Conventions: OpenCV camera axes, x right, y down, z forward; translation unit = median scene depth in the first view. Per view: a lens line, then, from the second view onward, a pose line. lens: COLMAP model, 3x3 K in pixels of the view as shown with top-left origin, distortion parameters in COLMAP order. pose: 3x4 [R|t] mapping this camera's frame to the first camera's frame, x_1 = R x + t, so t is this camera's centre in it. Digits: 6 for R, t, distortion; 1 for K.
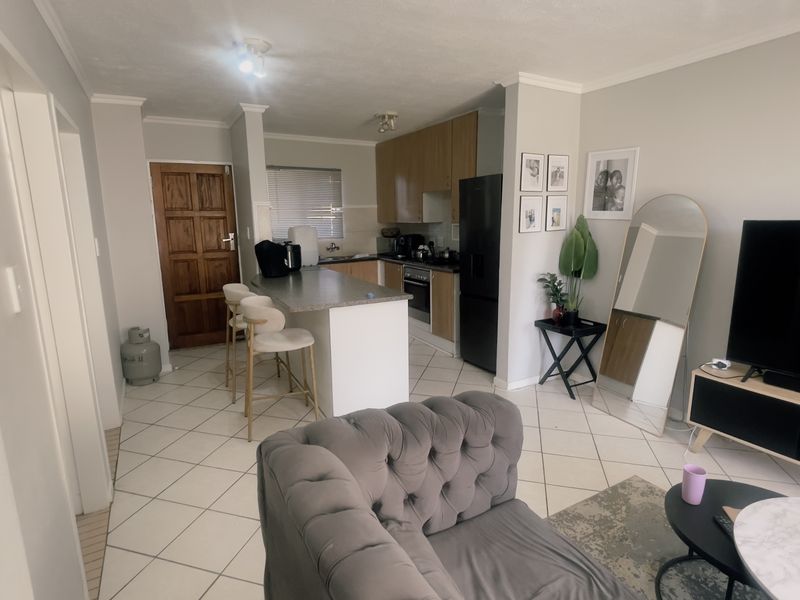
lens RADIAL K [[441.7, 0, 387.8], [0, 441.7, 305.0], [0, 0, 1]] dist [-0.020335, 0.010060]
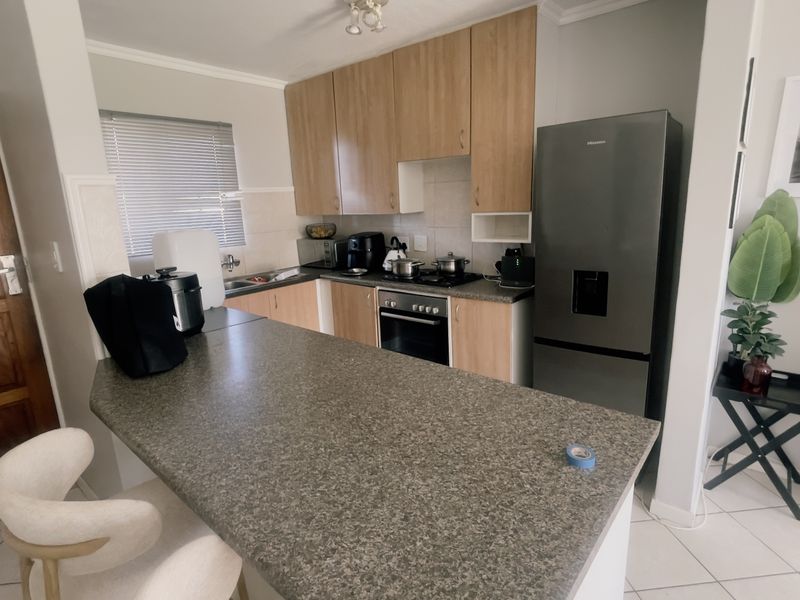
lens RADIAL K [[441.7, 0, 395.8], [0, 441.7, 301.5], [0, 0, 1]] dist [-0.020335, 0.010060]
pose [[0.928171, -0.108871, 0.355874, -0.220628], [0.100735, 0.994053, 0.041375, -0.135928], [-0.358262, -0.002554, 0.933618, 0.646352]]
